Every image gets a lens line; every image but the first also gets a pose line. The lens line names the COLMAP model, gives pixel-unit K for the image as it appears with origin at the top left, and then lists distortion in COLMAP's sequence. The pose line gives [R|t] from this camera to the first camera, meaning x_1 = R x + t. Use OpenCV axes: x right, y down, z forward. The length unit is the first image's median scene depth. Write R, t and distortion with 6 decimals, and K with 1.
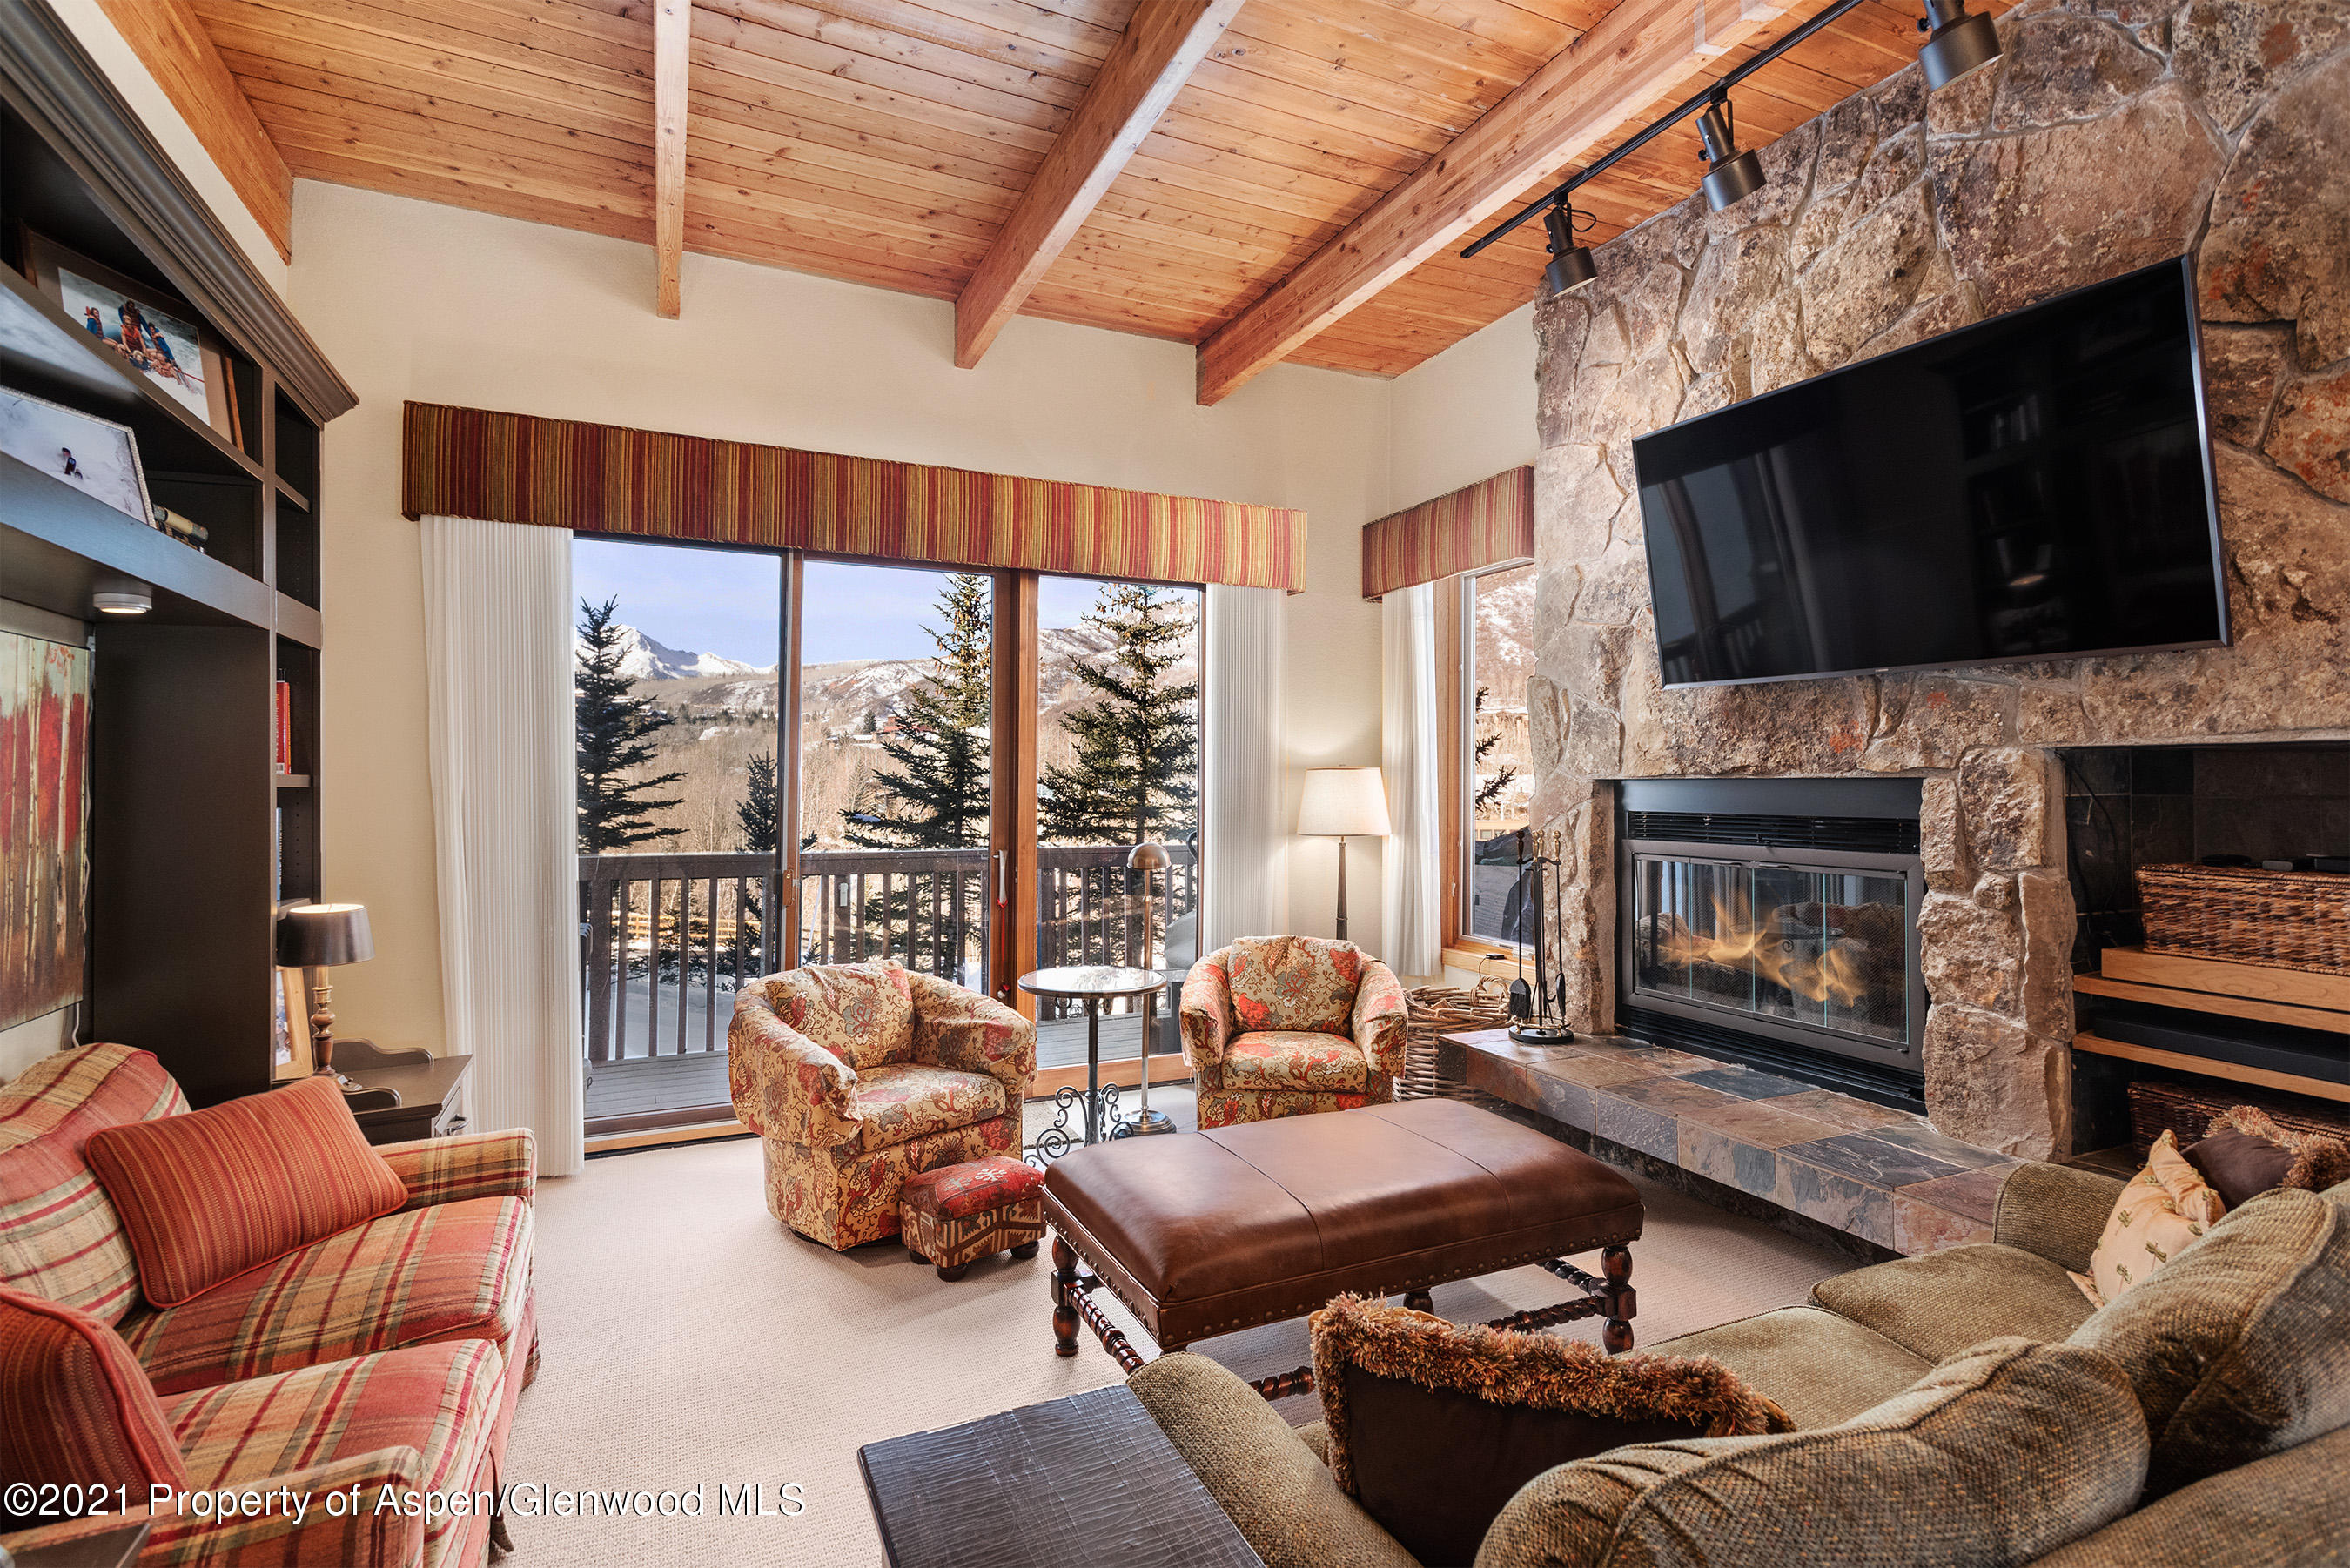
lens RADIAL K [[1126.7, 0, 1176.4], [0, 1126.7, 765.4], [0, 0, 1]] dist [0.010262, 0.001237]
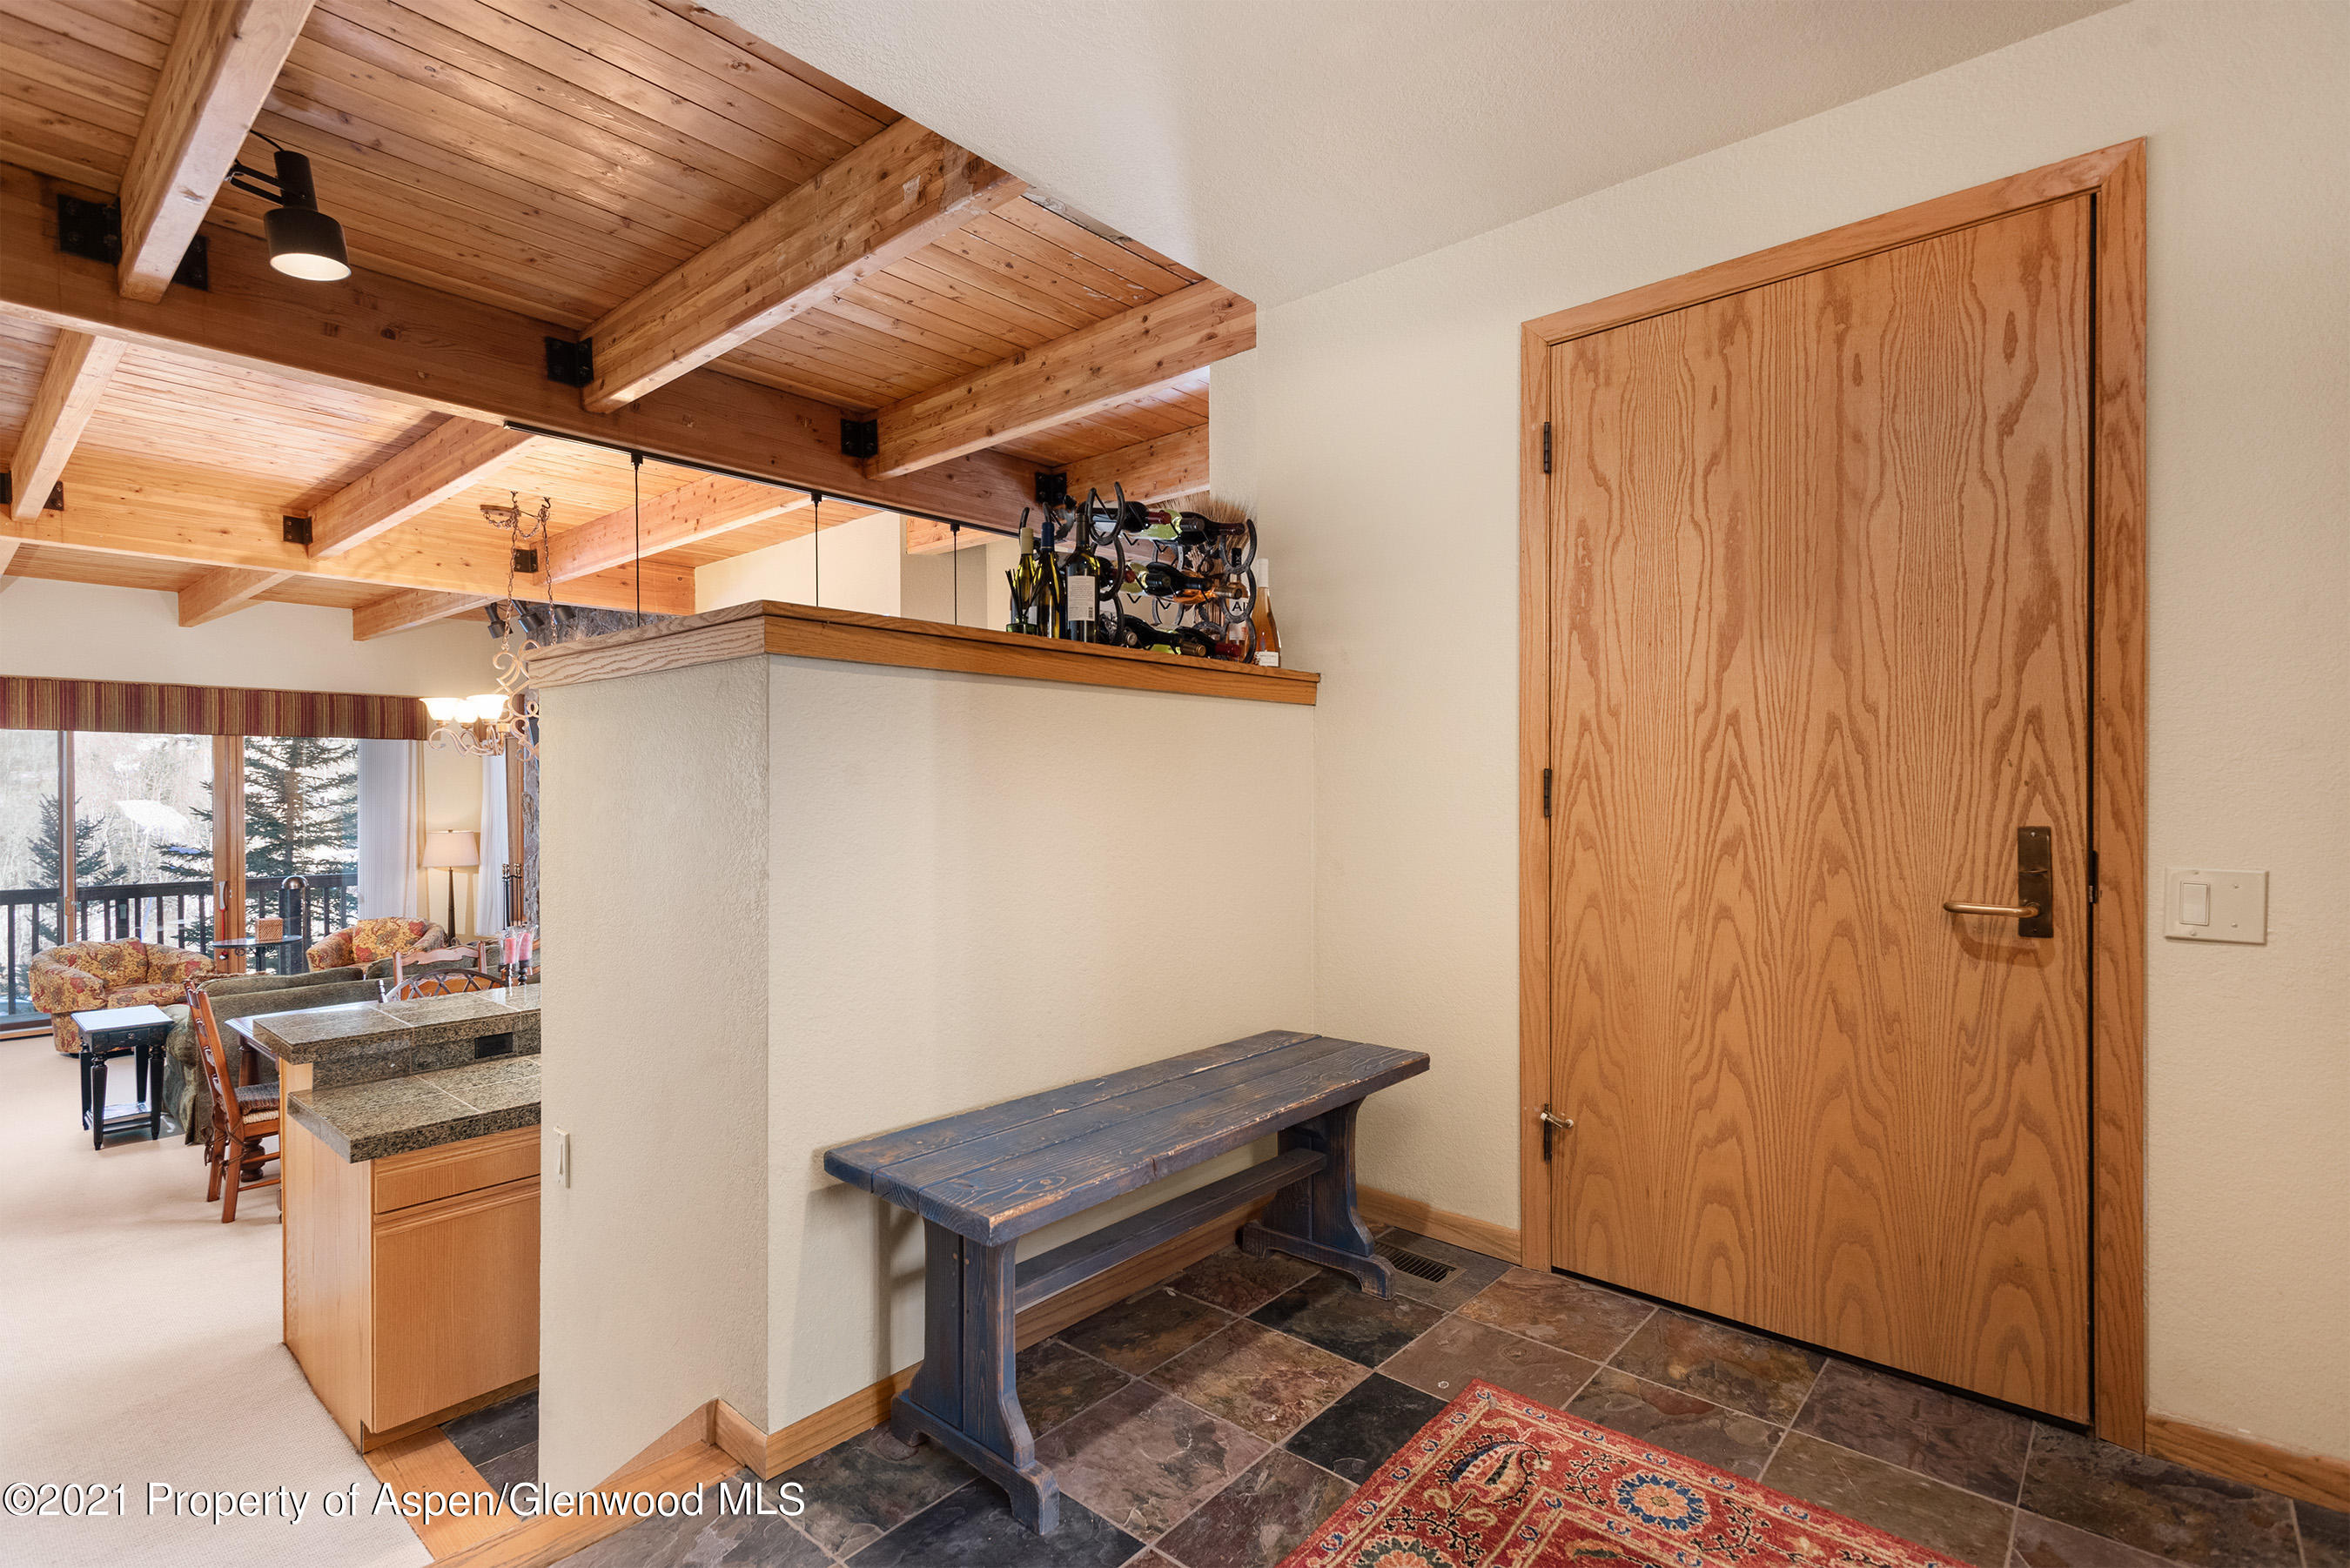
lens RADIAL K [[1126.7, 0, 1185.0], [0, 1126.7, 804.0], [0, 0, 1]] dist [0.010262, 0.001237]
pose [[0.911818, -0.010367, 0.410464, 0.647192], [-0.002871, 0.999496, 0.031622, -0.143065], [-0.410585, -0.030012, 0.911328, -1.677566]]
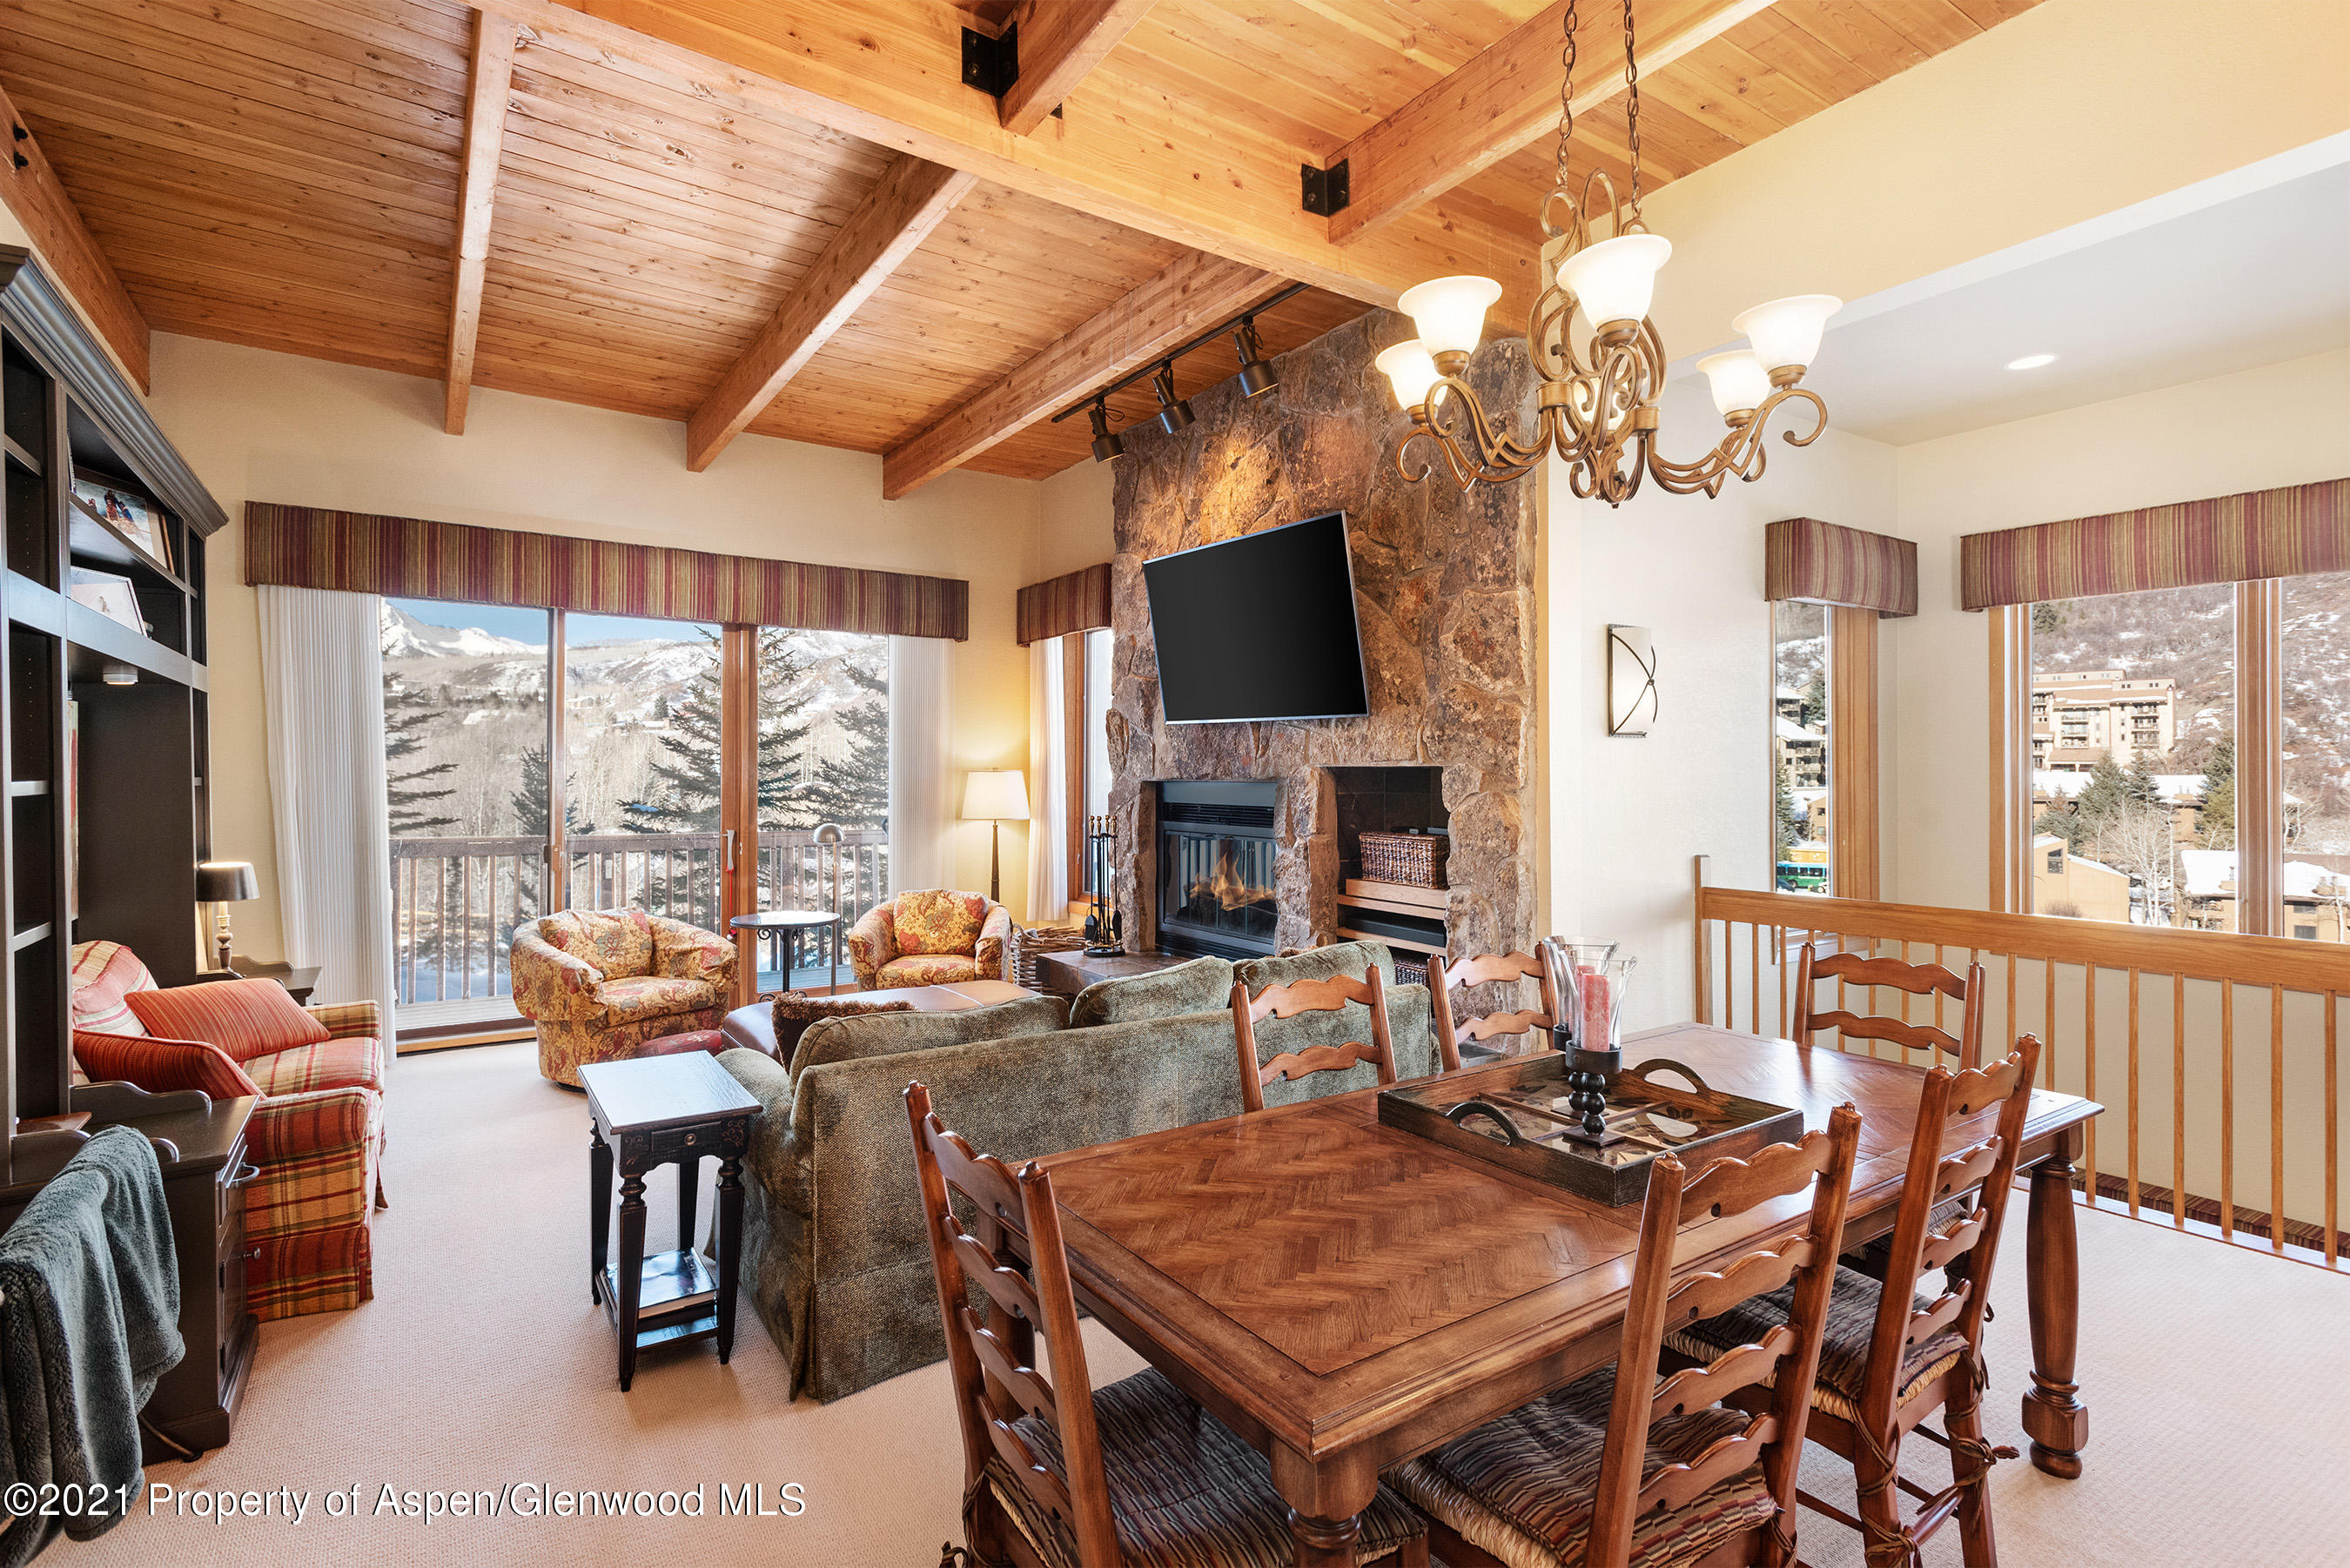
lens RADIAL K [[1126.7, 0, 1187.4], [0, 1126.7, 792.0], [0, 0, 1]] dist [0.010262, 0.001237]
pose [[0.985728, 0.002593, 0.168325, 0.188857], [-0.007898, 0.999493, 0.030857, -0.020425], [-0.168159, -0.031746, 0.985248, -0.500536]]
